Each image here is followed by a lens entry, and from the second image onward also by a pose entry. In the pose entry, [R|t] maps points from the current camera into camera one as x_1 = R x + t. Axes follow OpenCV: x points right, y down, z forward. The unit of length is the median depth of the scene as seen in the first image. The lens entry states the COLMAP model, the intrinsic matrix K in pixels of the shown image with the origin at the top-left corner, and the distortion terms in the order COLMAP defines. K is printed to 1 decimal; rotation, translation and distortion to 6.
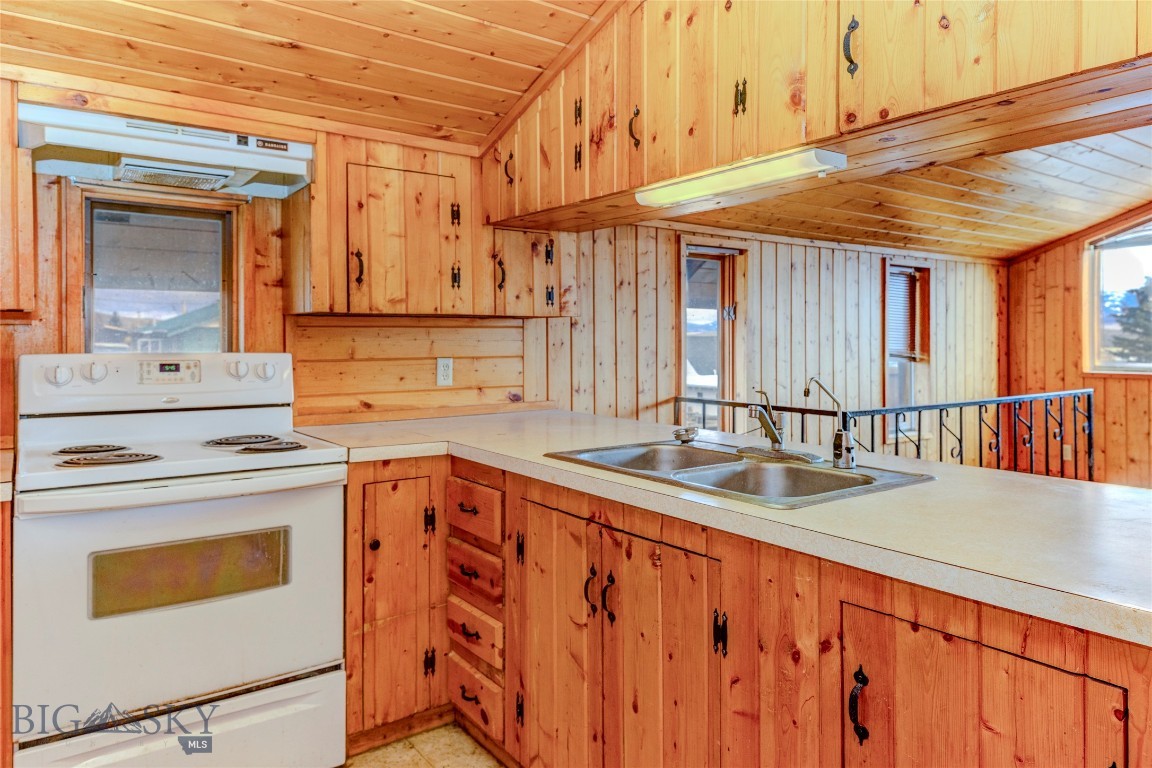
lens RADIAL K [[757.0, 0, 576.0], [0, 757.0, 384.0], [0, 0, 1]] dist [-0.000081, -0.000012]
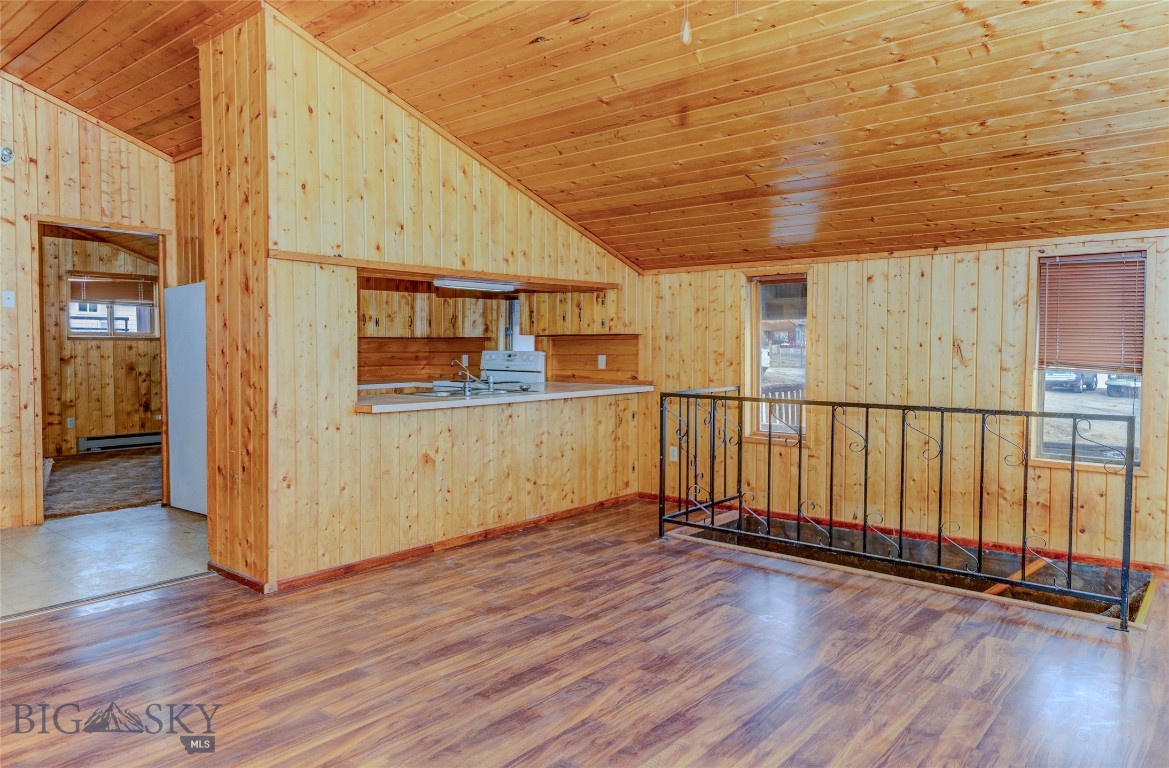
lens RADIAL K [[778.9, 0, 584.5], [0, 778.9, 384.0], [0, 0, 1]] dist [0.006760, 0.000958]
pose [[0.241080, 0.050018, -0.969215, 1.879686], [-0.052707, 0.997872, 0.038387, -0.034770], [0.969073, 0.041830, 0.243204, 0.465417]]
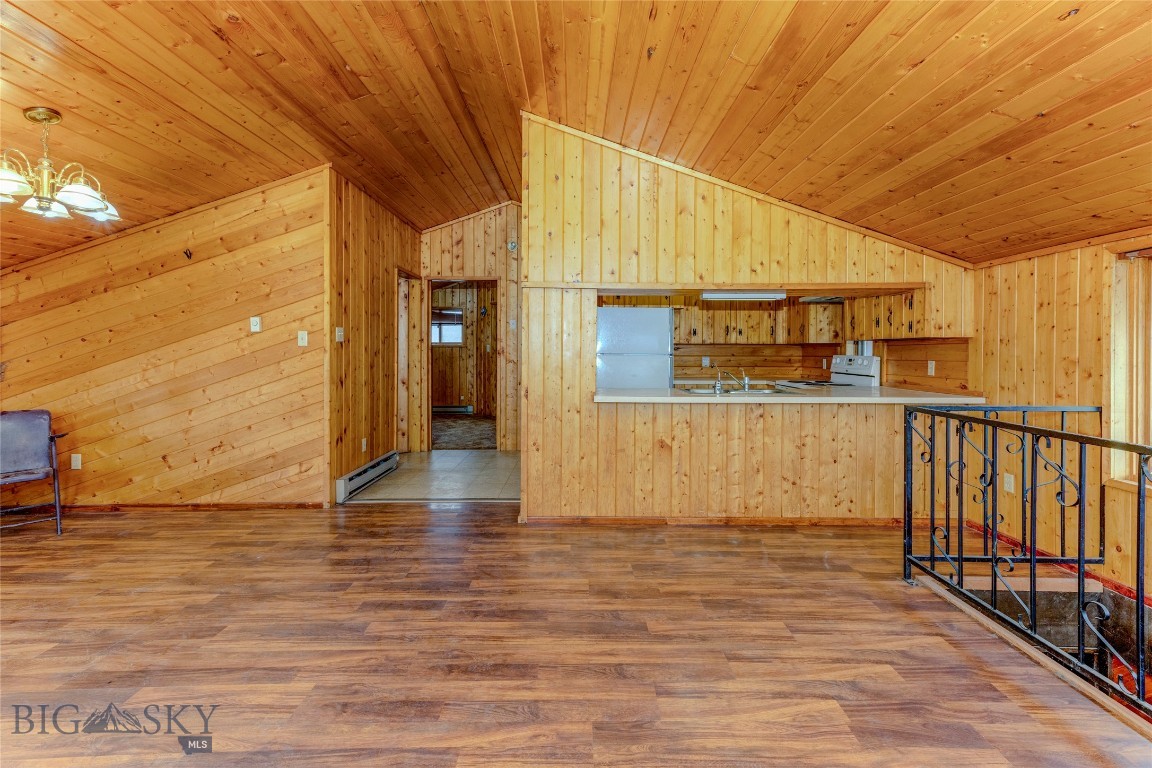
lens RADIAL K [[517.3, 0, 576.9], [0, 517.3, 357.2], [0, 0, 1]] dist [0.025767, -0.000190]
pose [[-0.583592, 0.009829, -0.811988, 1.431184], [-0.046488, 0.997882, 0.045491, -0.062272], [0.810715, 0.064296, -0.581899, 1.071264]]
